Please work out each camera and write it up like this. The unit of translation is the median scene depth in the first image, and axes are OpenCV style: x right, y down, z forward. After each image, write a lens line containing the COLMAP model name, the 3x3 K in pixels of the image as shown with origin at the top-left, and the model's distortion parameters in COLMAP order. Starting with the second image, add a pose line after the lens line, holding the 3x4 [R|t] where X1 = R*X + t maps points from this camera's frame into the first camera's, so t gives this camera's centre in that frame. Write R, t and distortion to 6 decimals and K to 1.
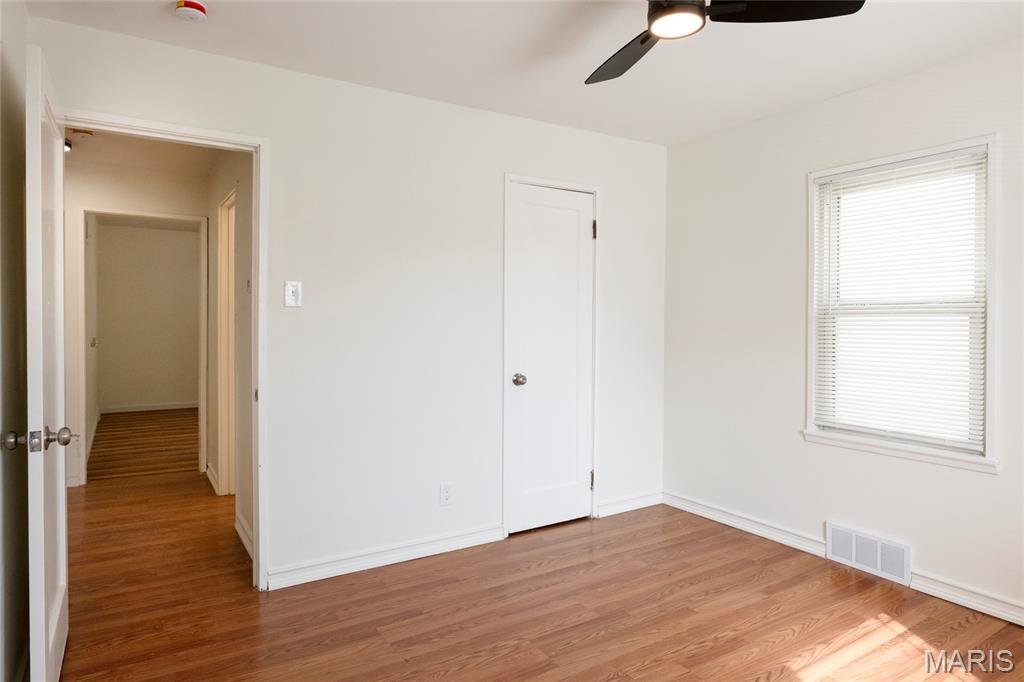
lens RADIAL K [[601.9, 0, 509.1], [0, 601.9, 319.4], [0, 0, 1]] dist [-0.031978, 0.023637]
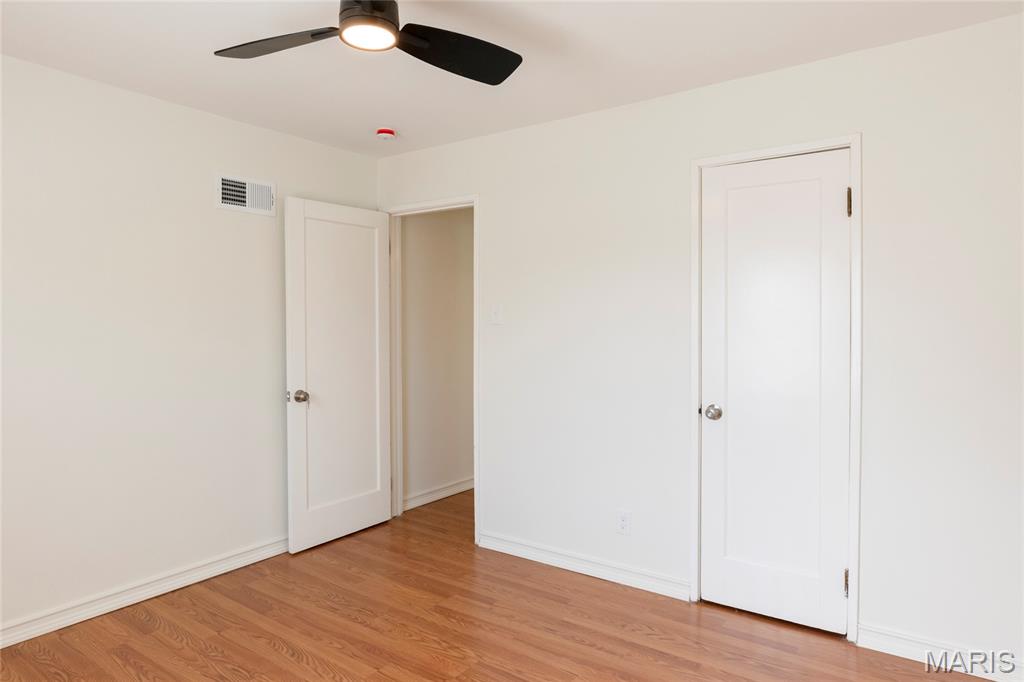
lens RADIAL K [[614.9, 0, 512.0], [0, 614.9, 341.0], [0, 0, 1]] dist [-0.034002, 0.027980]
pose [[0.374155, 0.021425, -0.927119, 0.863604], [0.010884, 0.999563, 0.027492, -0.030315], [0.927302, -0.020376, 0.373758, 0.578777]]
